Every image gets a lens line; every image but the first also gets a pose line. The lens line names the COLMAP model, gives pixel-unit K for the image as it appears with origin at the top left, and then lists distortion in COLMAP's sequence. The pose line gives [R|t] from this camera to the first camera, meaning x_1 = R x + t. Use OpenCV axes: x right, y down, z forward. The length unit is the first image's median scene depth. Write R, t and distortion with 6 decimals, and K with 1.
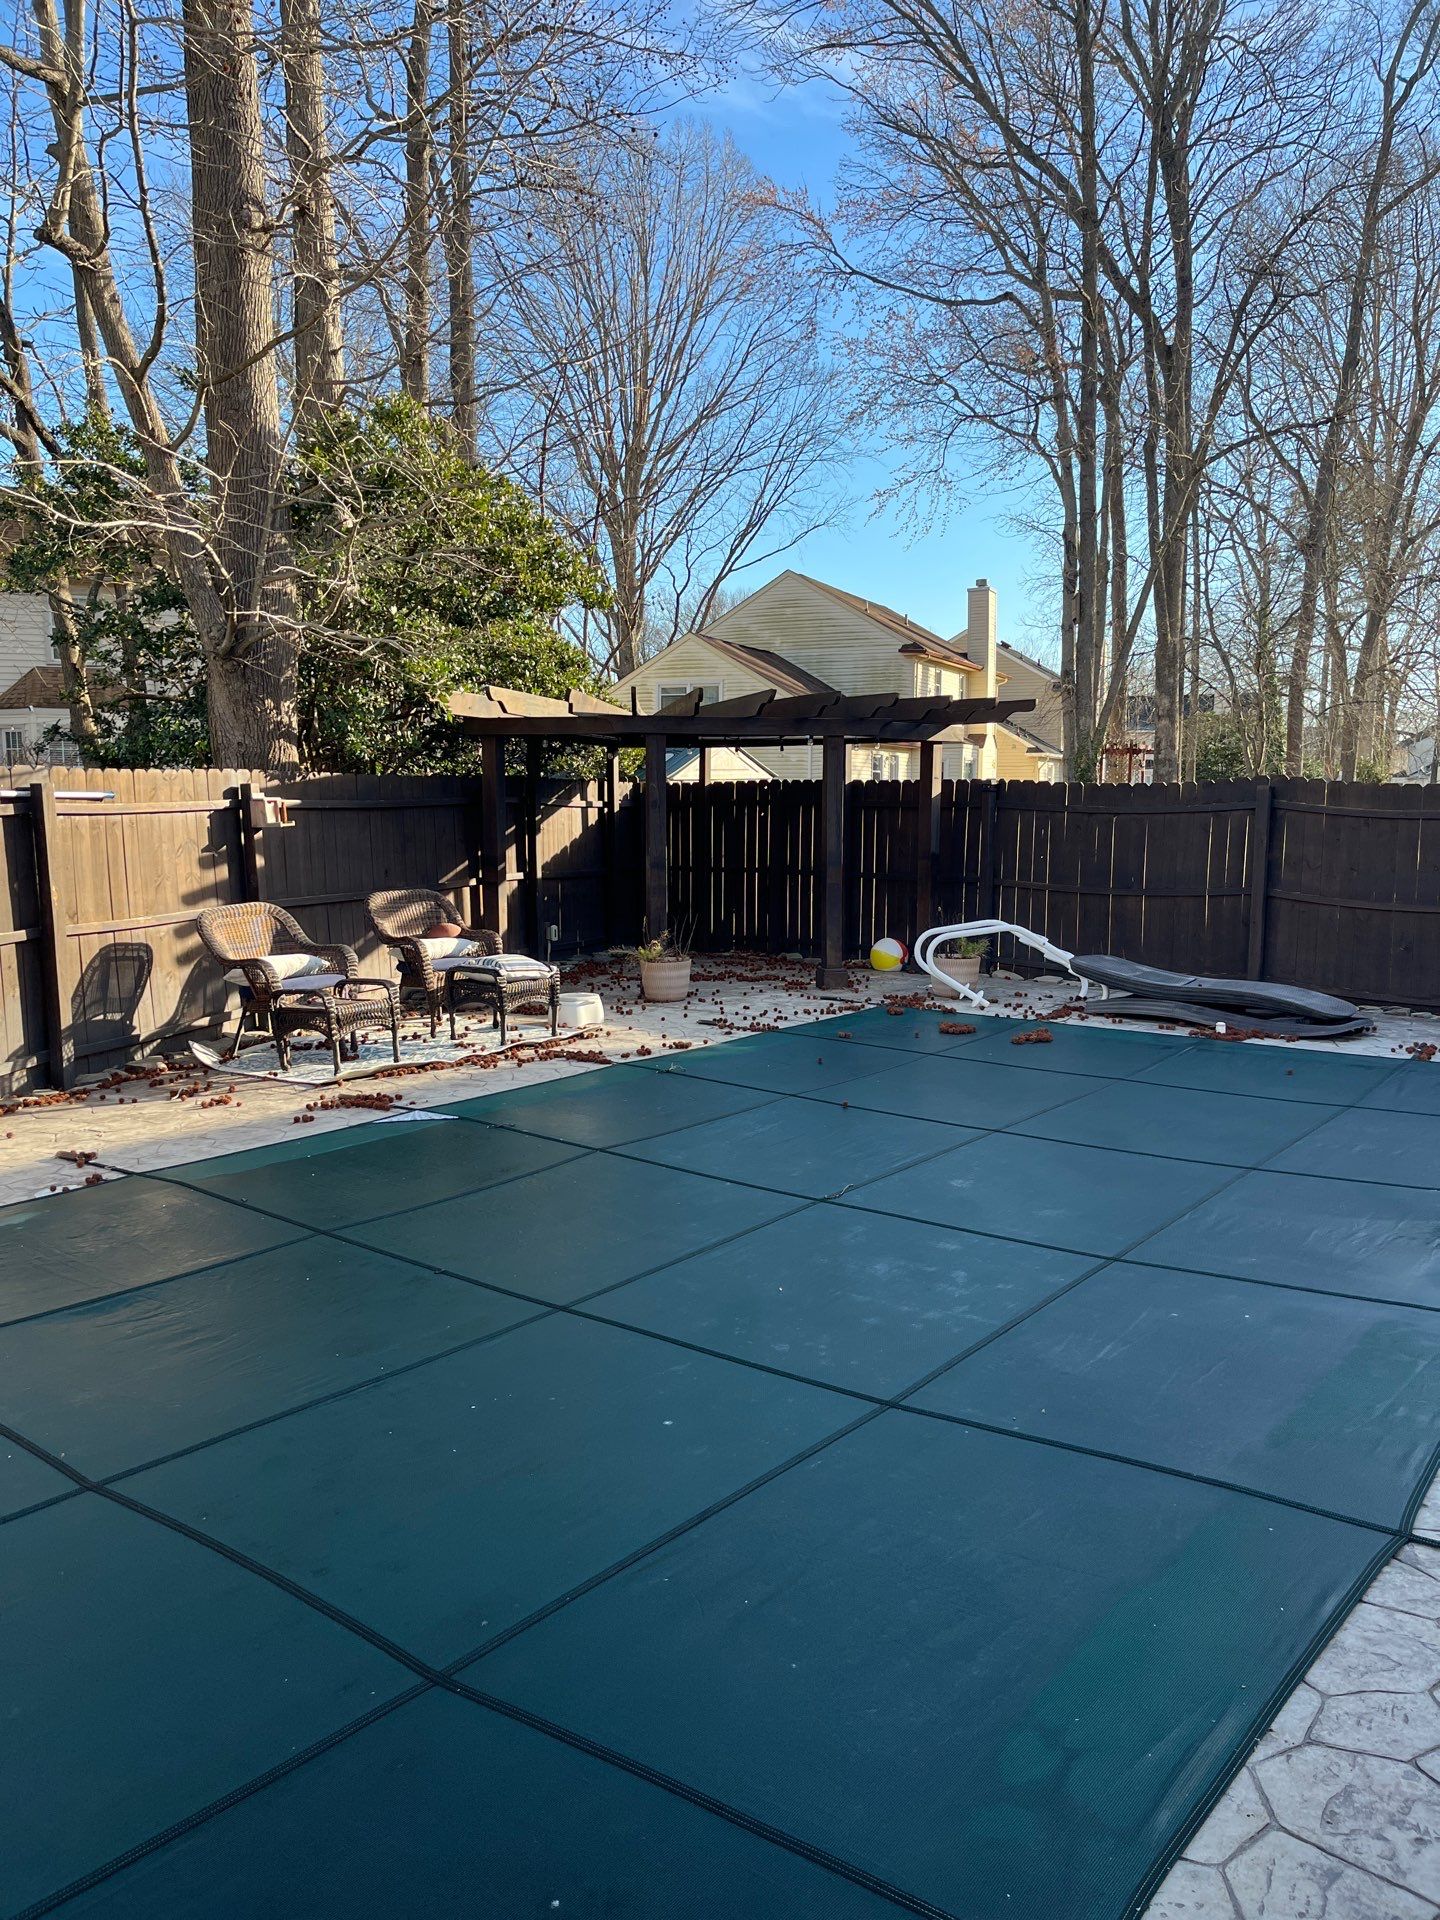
lens RADIAL K [[1435.5, 0, 713.3], [0, 1435.5, 959.6], [0, 0, 1]] dist [0.028012, -0.023548]
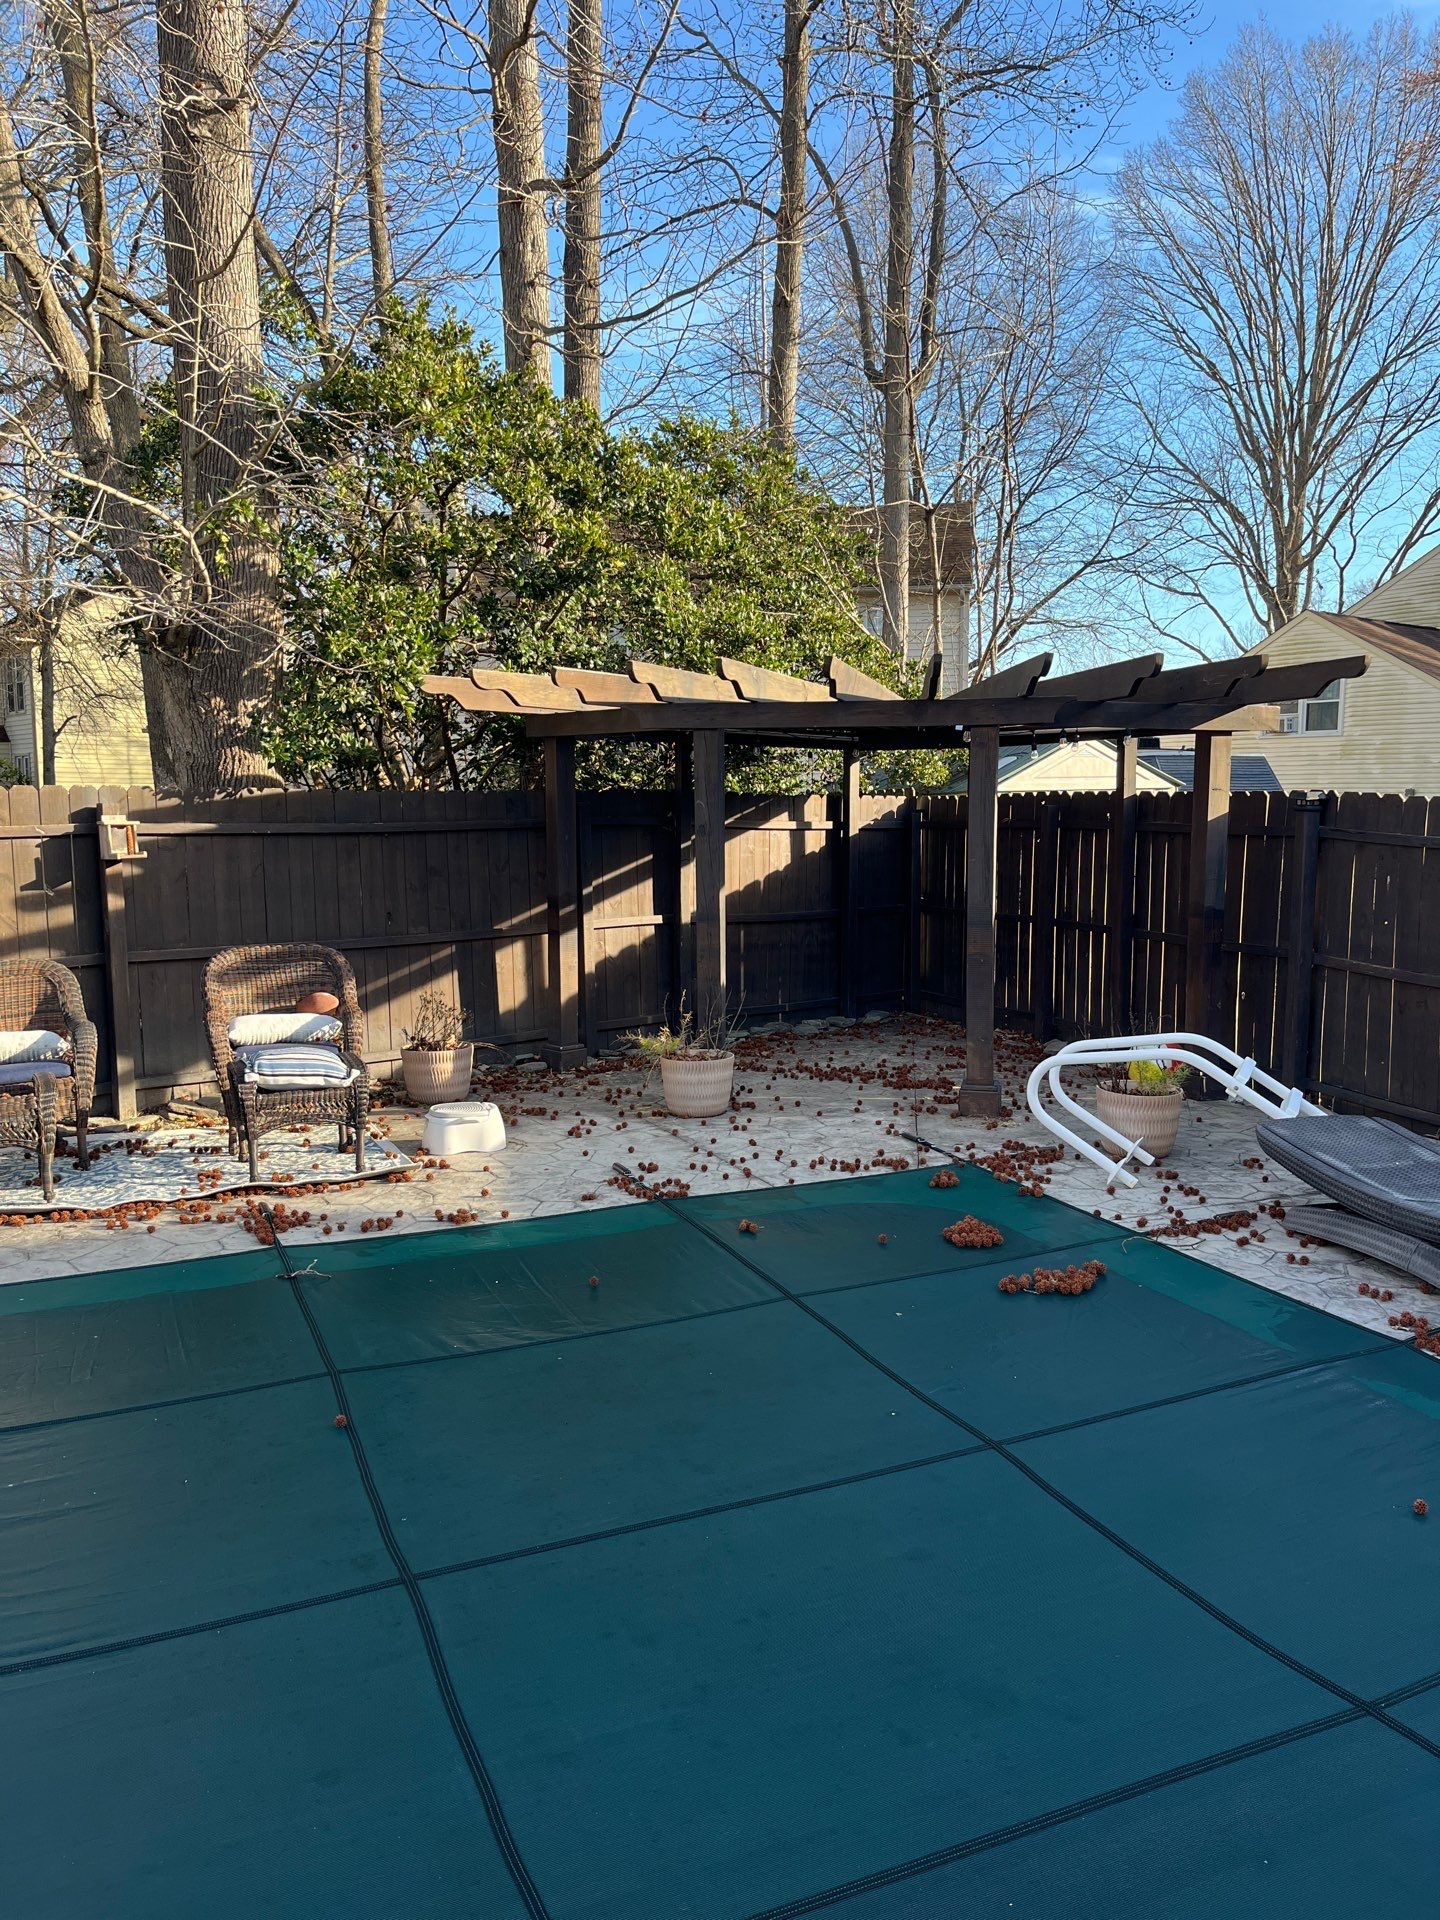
lens RADIAL K [[1435.5, 0, 733.2], [0, 1435.5, 954.6], [0, 0, 1]] dist [0.028012, -0.023548]
pose [[0.883430, 0.048802, -0.466015, 0.298717], [-0.053055, 0.998584, 0.003997, -0.051547], [0.465550, 0.021193, 0.884768, 0.391890]]
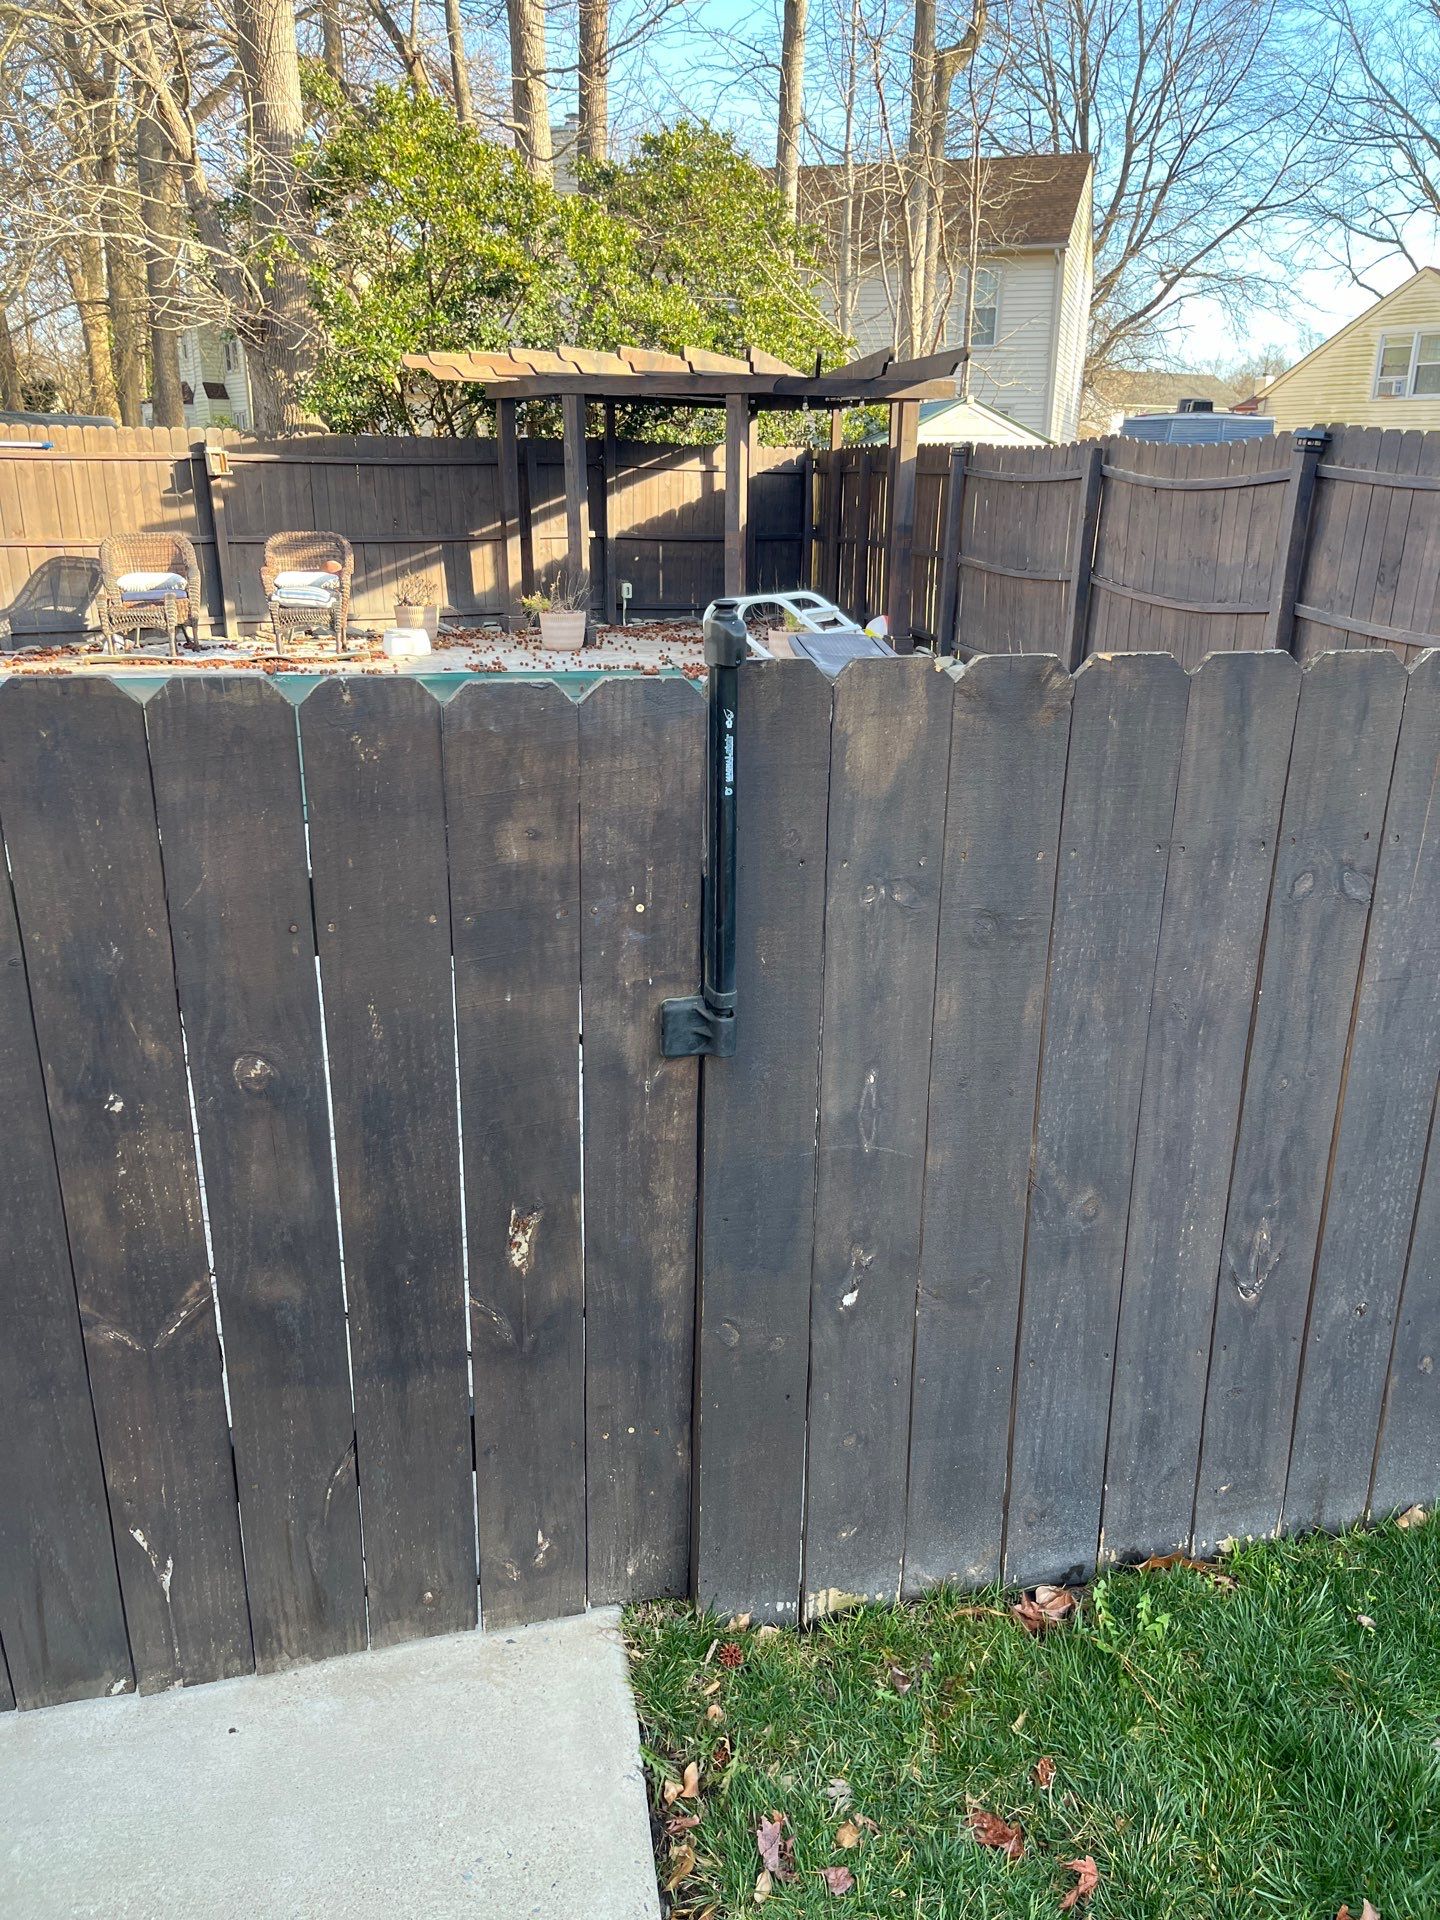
lens RADIAL K [[1435.5, 0, 714.8], [0, 1435.5, 971.7], [0, 0, 1]] dist [0.028012, -0.023548]
pose [[0.790116, 0.211493, -0.575314, 0.747843], [-0.083558, 0.966991, 0.240722, -0.008577], [0.607235, -0.142127, 0.781707, 0.163872]]
